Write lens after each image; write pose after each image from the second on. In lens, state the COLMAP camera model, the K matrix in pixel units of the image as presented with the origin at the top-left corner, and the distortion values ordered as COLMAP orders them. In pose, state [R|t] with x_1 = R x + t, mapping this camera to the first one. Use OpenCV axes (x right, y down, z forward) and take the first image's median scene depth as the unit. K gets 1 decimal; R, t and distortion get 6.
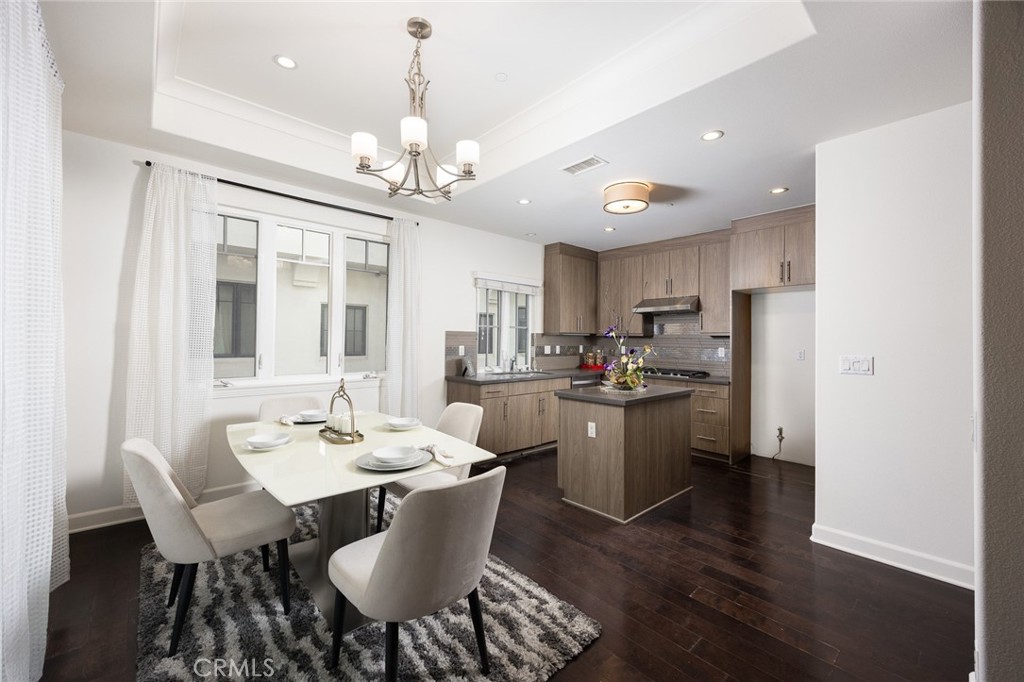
lens RADIAL K [[400.7, 0, 512.5], [0, 400.7, 335.6], [0, 0, 1]] dist [-0.005505, -0.000065]
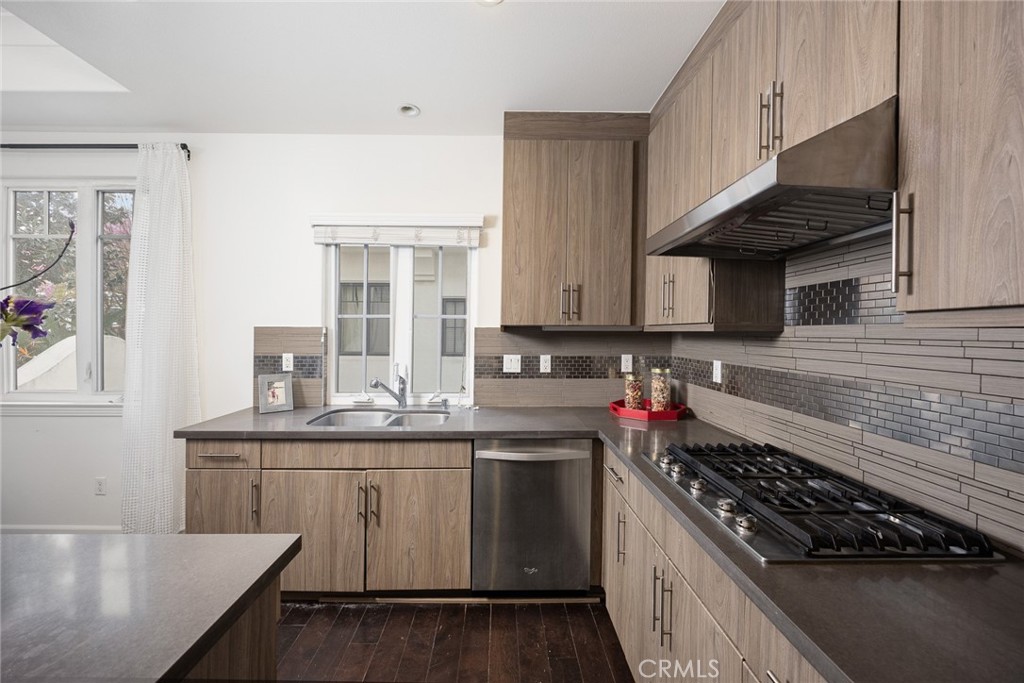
lens RADIAL K [[400.7, 0, 517.4], [0, 400.7, 332.4], [0, 0, 1]] dist [-0.005505, -0.000065]
pose [[0.762081, -0.008408, -0.647427, 0.432602], [0.011469, 0.999934, 0.000514, -0.000172], [0.647380, -0.007816, 0.762127, 0.732022]]
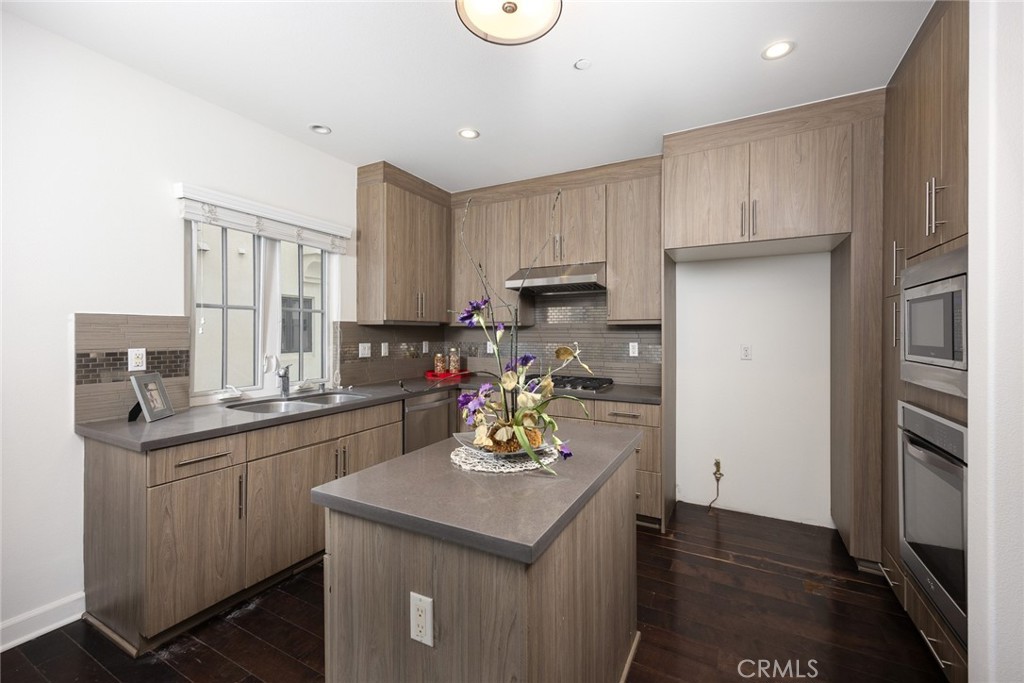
lens RADIAL K [[400.7, 0, 503.0], [0, 400.7, 330.5], [0, 0, 1]] dist [-0.005505, -0.000065]
pose [[0.946879, -0.006830, 0.321518, 0.101243], [0.004584, 0.999960, 0.007741, 0.003851], [-0.321558, -0.005856, 0.946872, 0.434125]]
